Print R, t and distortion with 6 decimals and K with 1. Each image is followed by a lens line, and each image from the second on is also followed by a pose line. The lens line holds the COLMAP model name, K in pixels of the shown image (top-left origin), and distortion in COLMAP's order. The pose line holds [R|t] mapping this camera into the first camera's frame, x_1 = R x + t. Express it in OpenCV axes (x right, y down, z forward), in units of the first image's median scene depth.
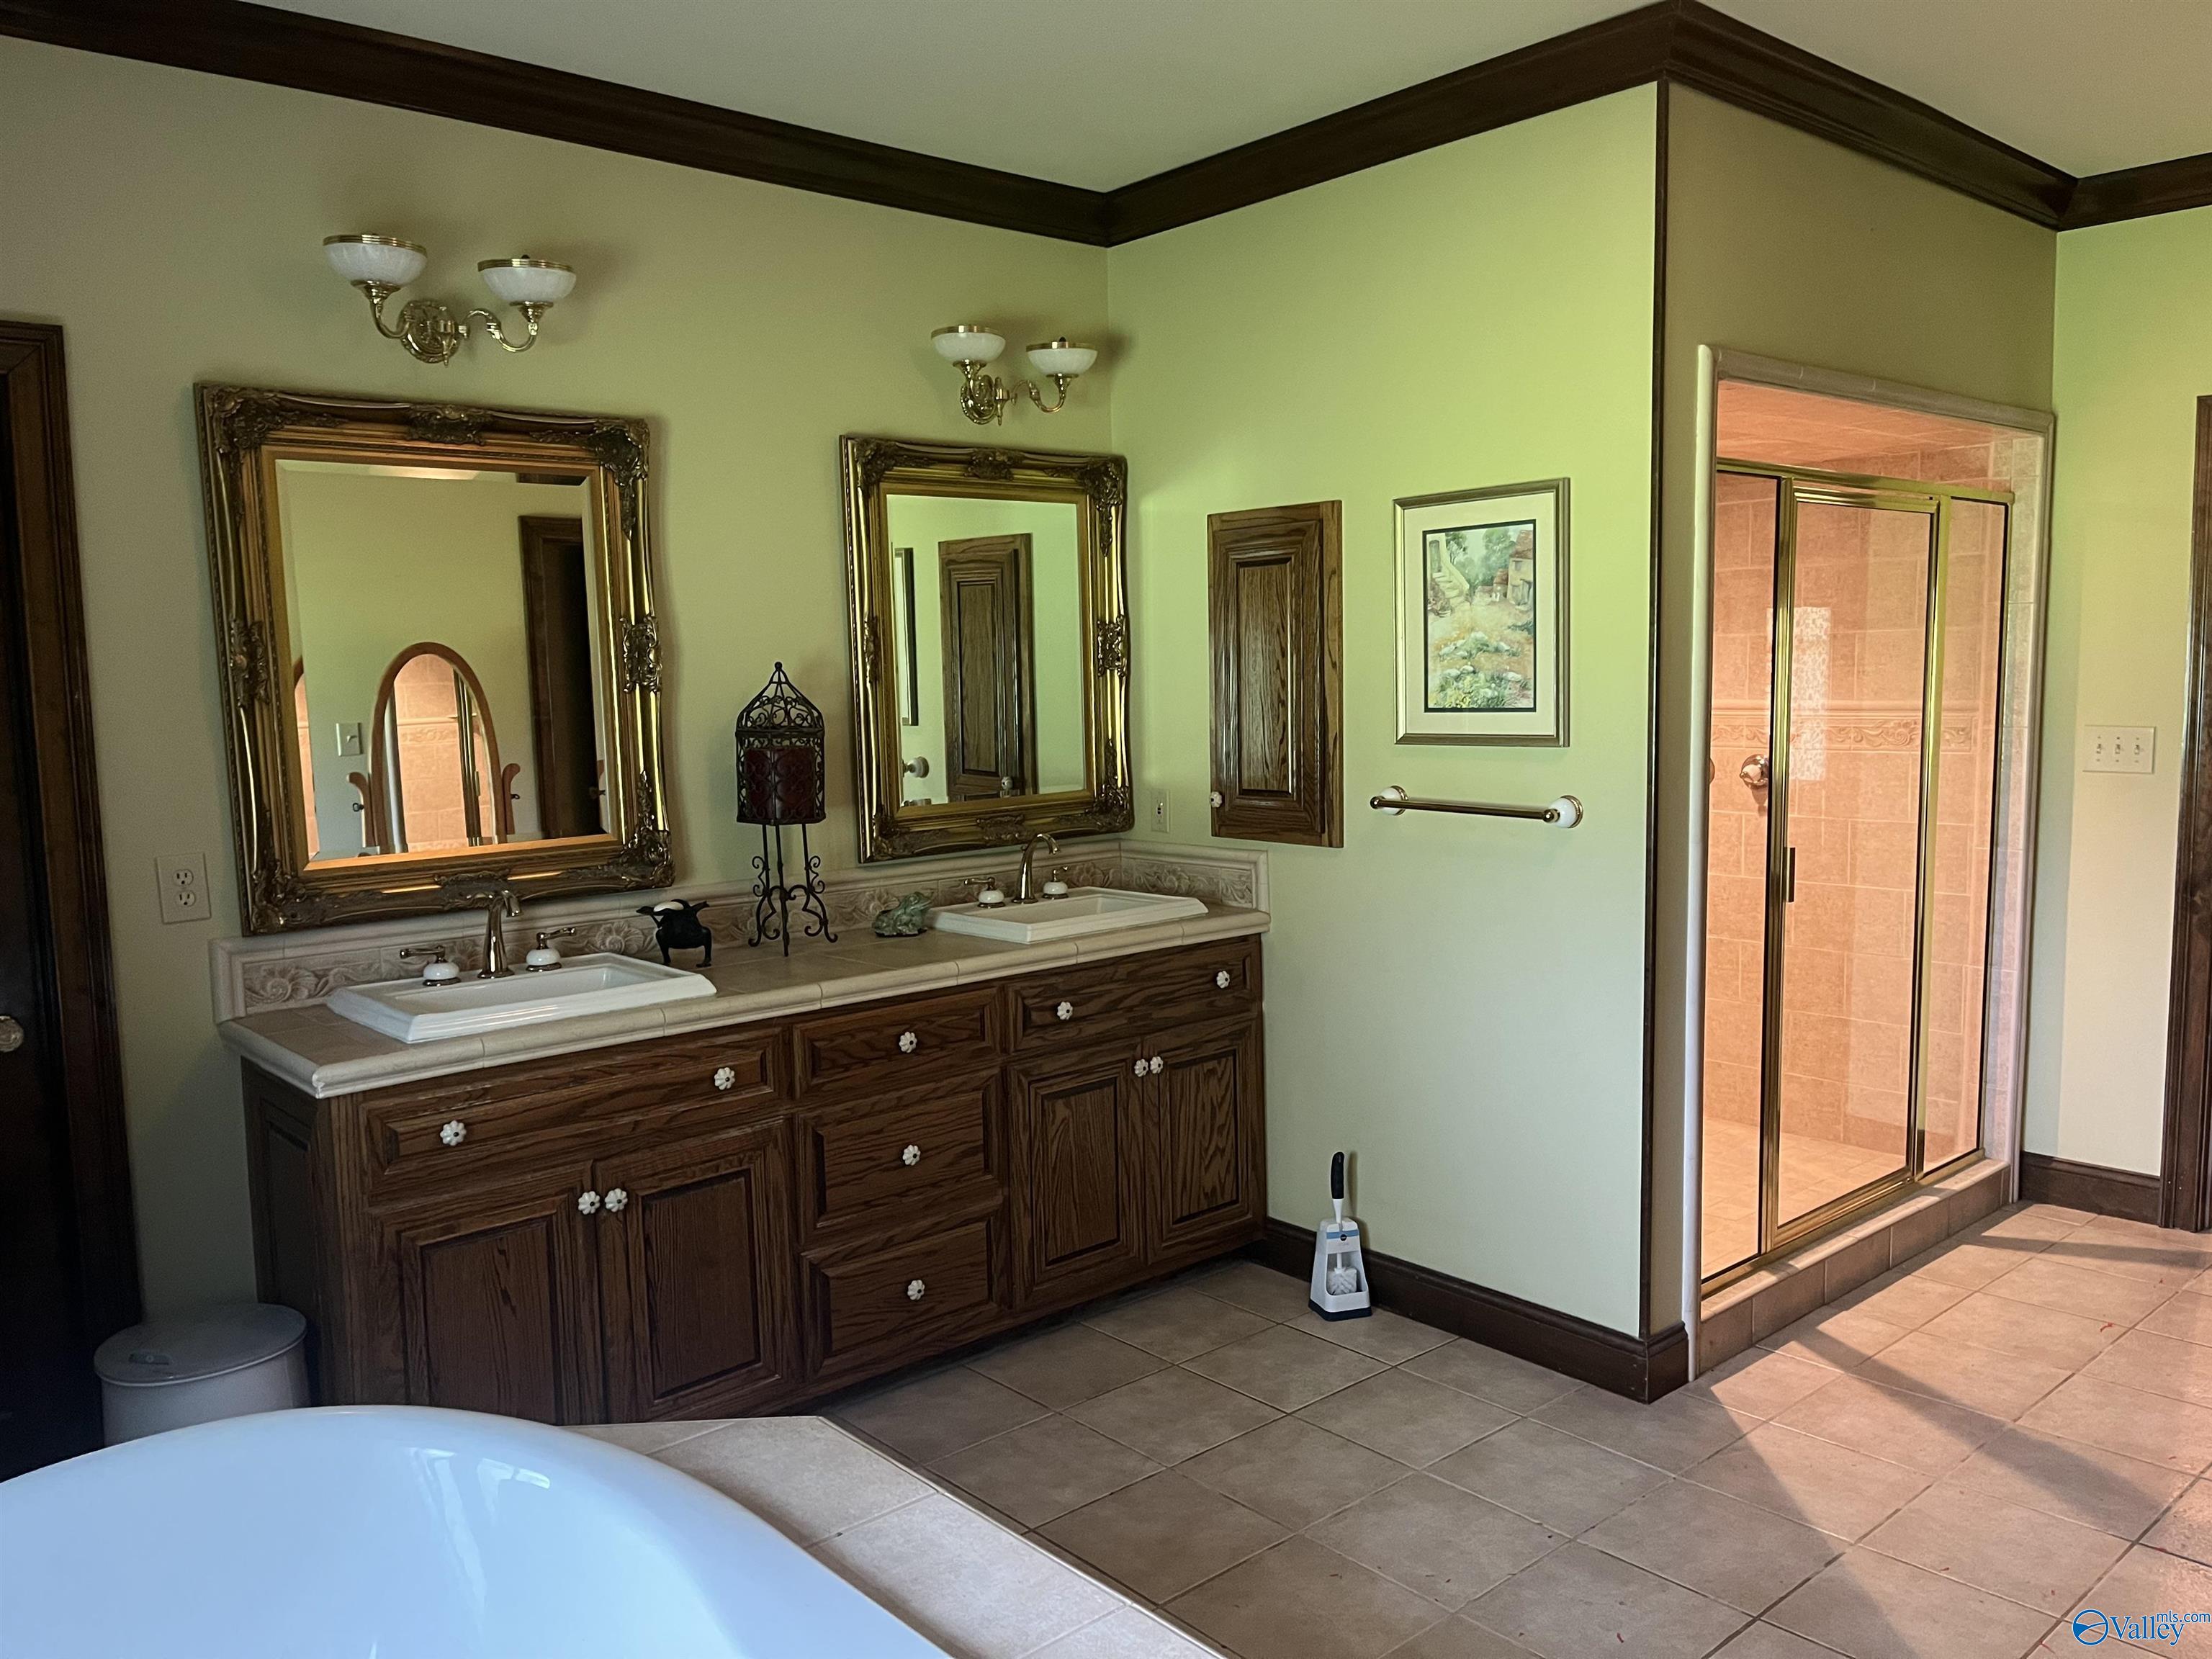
lens RADIAL K [[1662.8, 0, 1102.0], [0, 1662.8, 829.0], [0, 0, 1]] dist [0.064014, -0.083257]
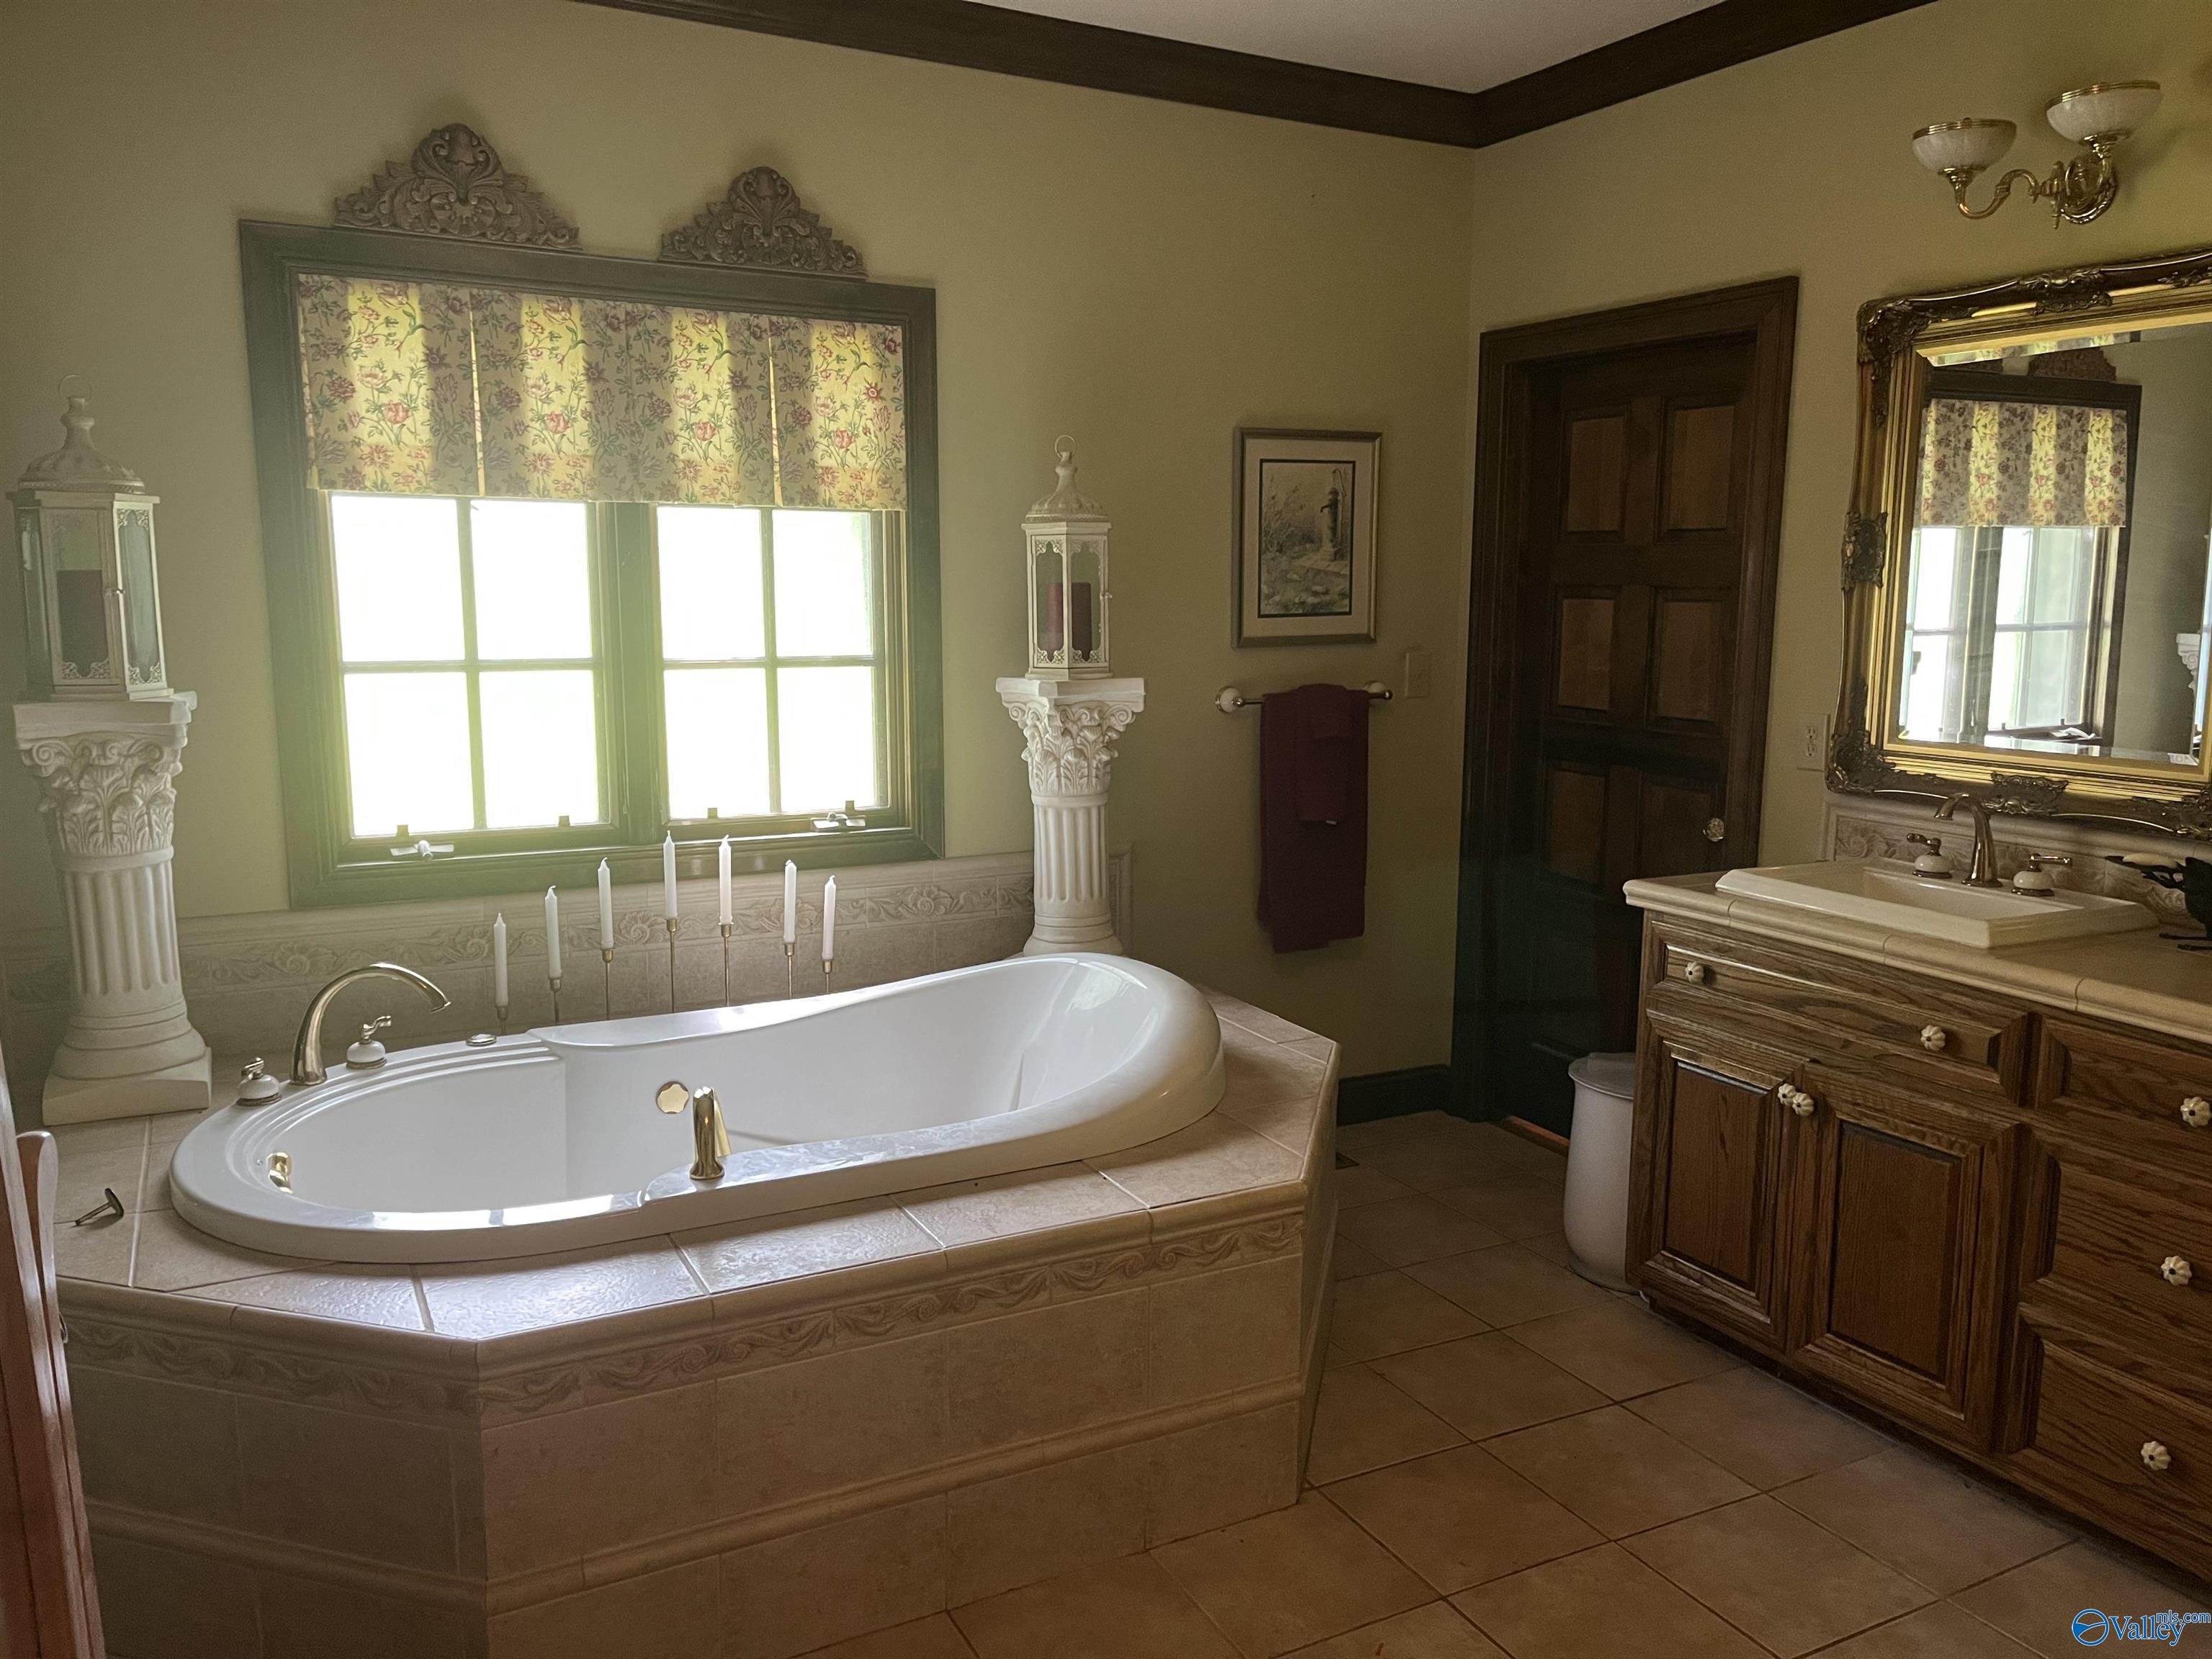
lens RADIAL K [[1662.8, 0, 1104.4], [0, 1662.8, 832.4], [0, 0, 1]] dist [0.064014, -0.083257]
pose [[-0.238480, 0.168992, -0.956331, 0.661524], [-0.096127, 0.975800, 0.196404, -0.080116], [0.966378, 0.138767, -0.216464, 0.730769]]
